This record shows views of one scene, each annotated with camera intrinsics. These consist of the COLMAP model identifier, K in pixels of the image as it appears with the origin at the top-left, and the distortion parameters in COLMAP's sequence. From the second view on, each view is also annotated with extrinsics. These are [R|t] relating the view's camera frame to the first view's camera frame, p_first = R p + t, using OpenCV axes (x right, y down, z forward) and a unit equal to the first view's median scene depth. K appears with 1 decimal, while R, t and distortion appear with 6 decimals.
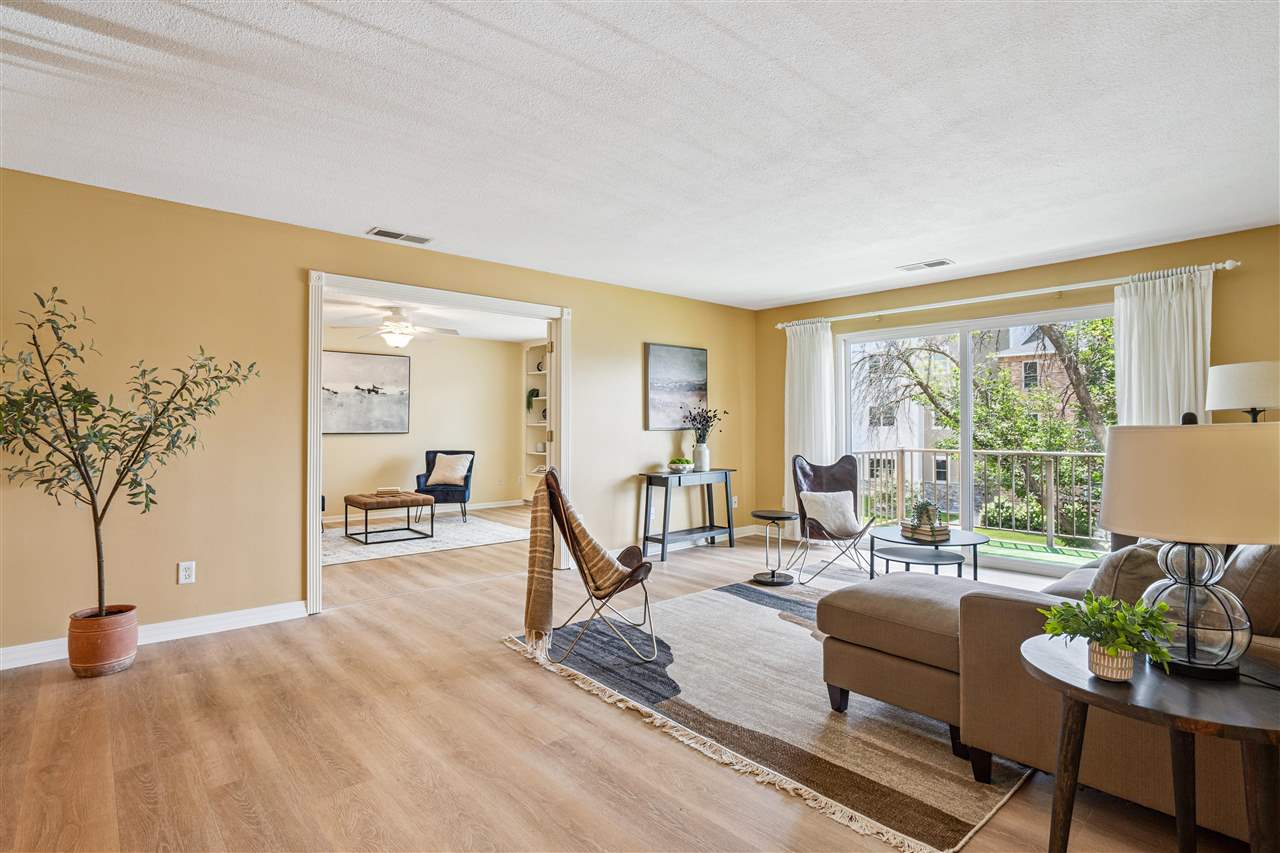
lens RADIAL K [[625.9, 0, 648.4], [0, 625.9, 421.2], [0, 0, 1]] dist [-0.030969, 0.005220]
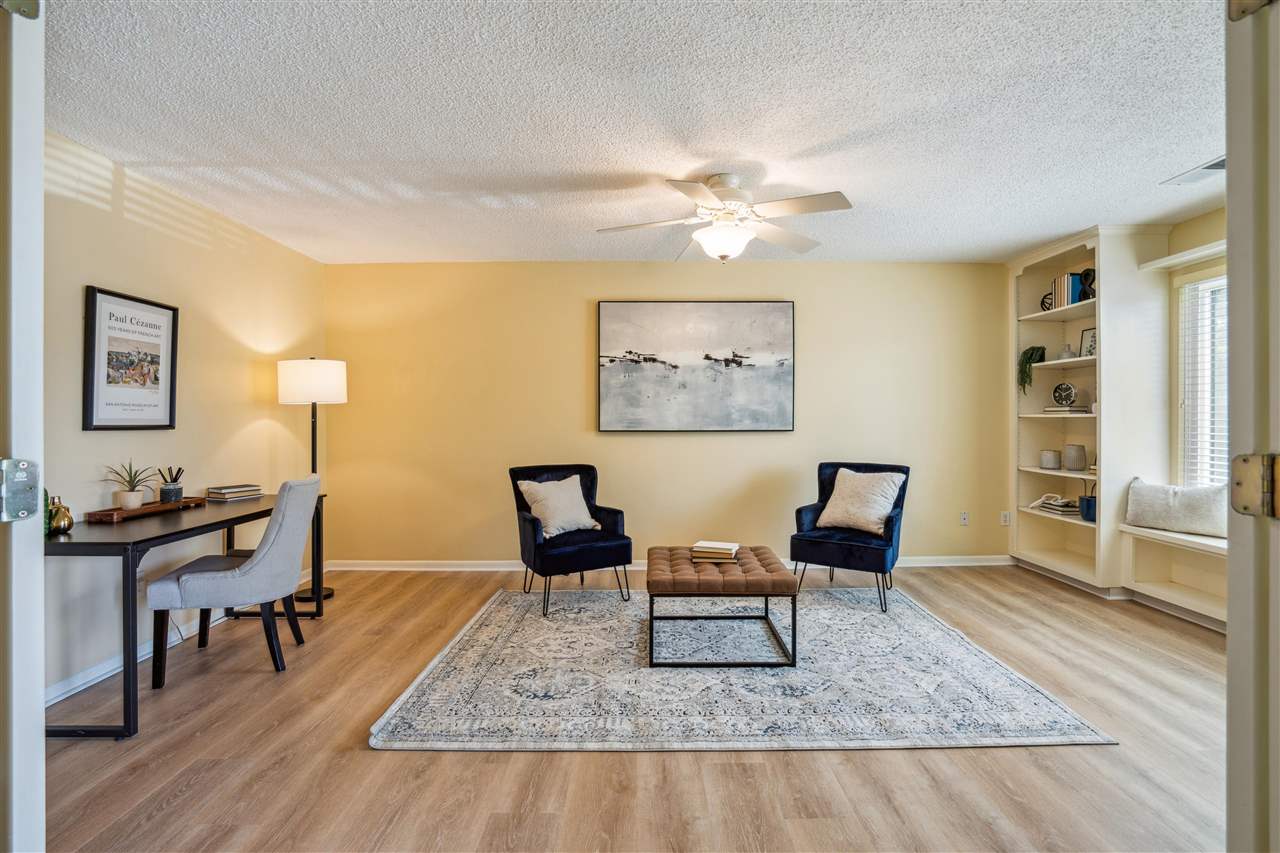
lens RADIAL K [[597.1, 0, 638.7], [0, 597.1, 419.4], [0, 0, 1]] dist [-0.048212, 0.019007]
pose [[0.735239, -0.003319, -0.677800, -0.138263], [0.009697, 0.999937, 0.005623, 0.004293], [0.677739, -0.010707, 0.735225, 0.609915]]
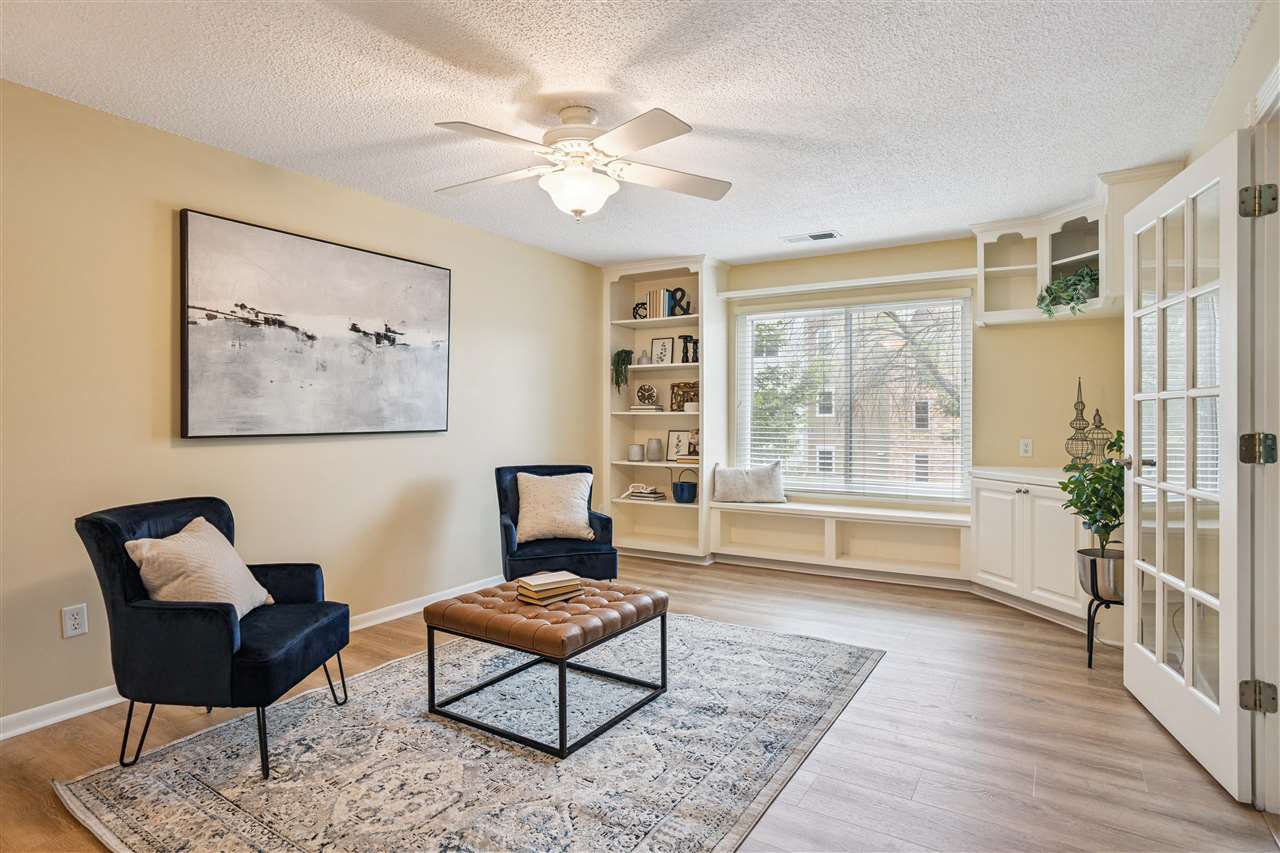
lens RADIAL K [[688.7, 0, 641.1], [0, 688.7, 418.8], [0, 0, 1]] dist [-0.013928, 0.003916]
pose [[0.964162, -0.005822, 0.265252, -0.477099], [0.001945, 0.999887, 0.014880, 0.002677], [-0.265308, -0.013831, 0.964064, 0.573515]]
